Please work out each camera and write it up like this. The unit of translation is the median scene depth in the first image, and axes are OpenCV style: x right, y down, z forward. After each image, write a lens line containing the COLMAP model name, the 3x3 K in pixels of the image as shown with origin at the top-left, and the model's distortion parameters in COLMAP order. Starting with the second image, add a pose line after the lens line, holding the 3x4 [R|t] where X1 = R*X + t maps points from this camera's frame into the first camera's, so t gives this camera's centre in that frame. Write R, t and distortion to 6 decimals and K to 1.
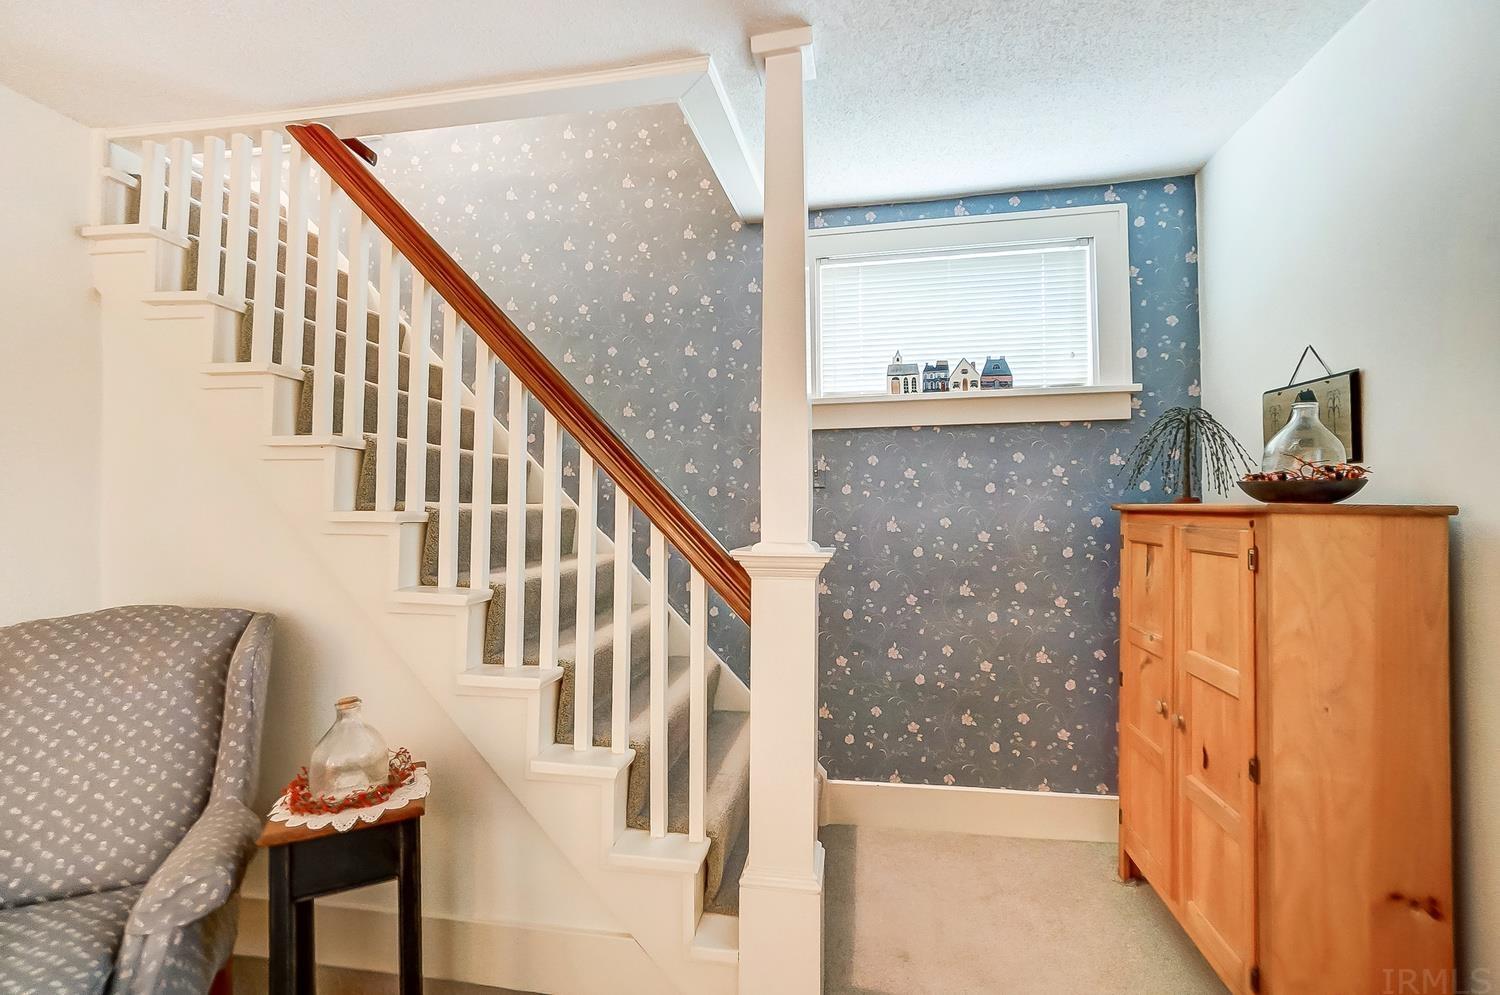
lens RADIAL K [[654.9, 0, 755.3], [0, 654.9, 491.1], [0, 0, 1]] dist [0.004986, 0.000372]
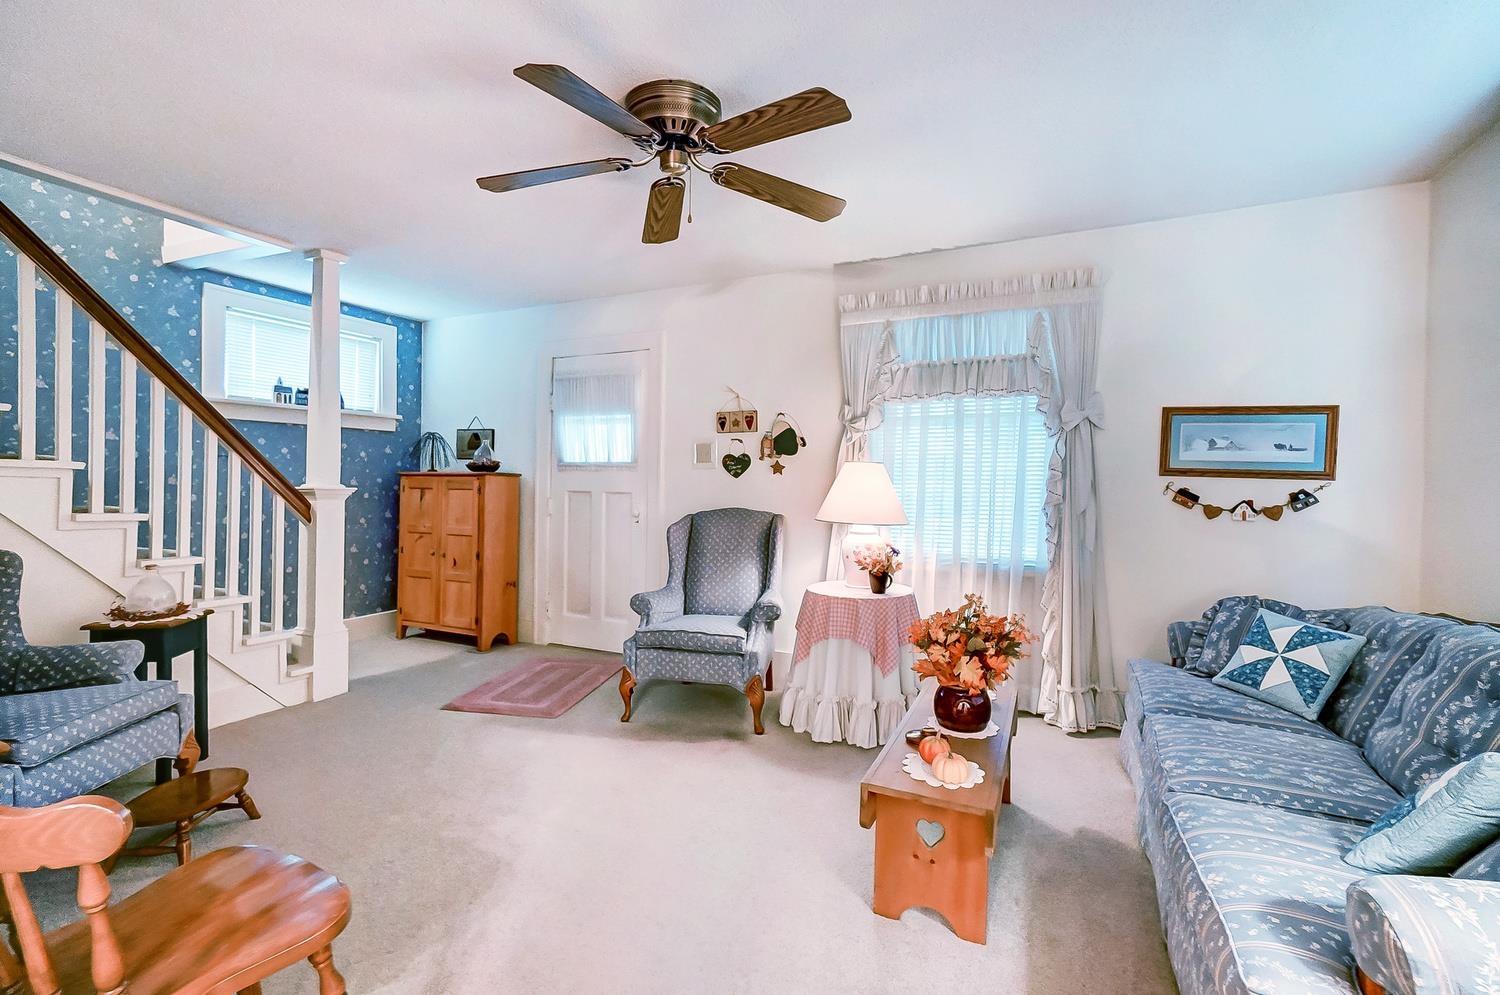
lens RADIAL K [[654.9, 0, 753.5], [0, 654.9, 494.4], [0, 0, 1]] dist [0.004986, 0.000372]
pose [[0.257502, -0.008358, 0.966242, -1.150684], [-0.037009, 0.999144, 0.018505, 0.009735], [-0.965569, -0.040524, 0.256973, -0.645326]]
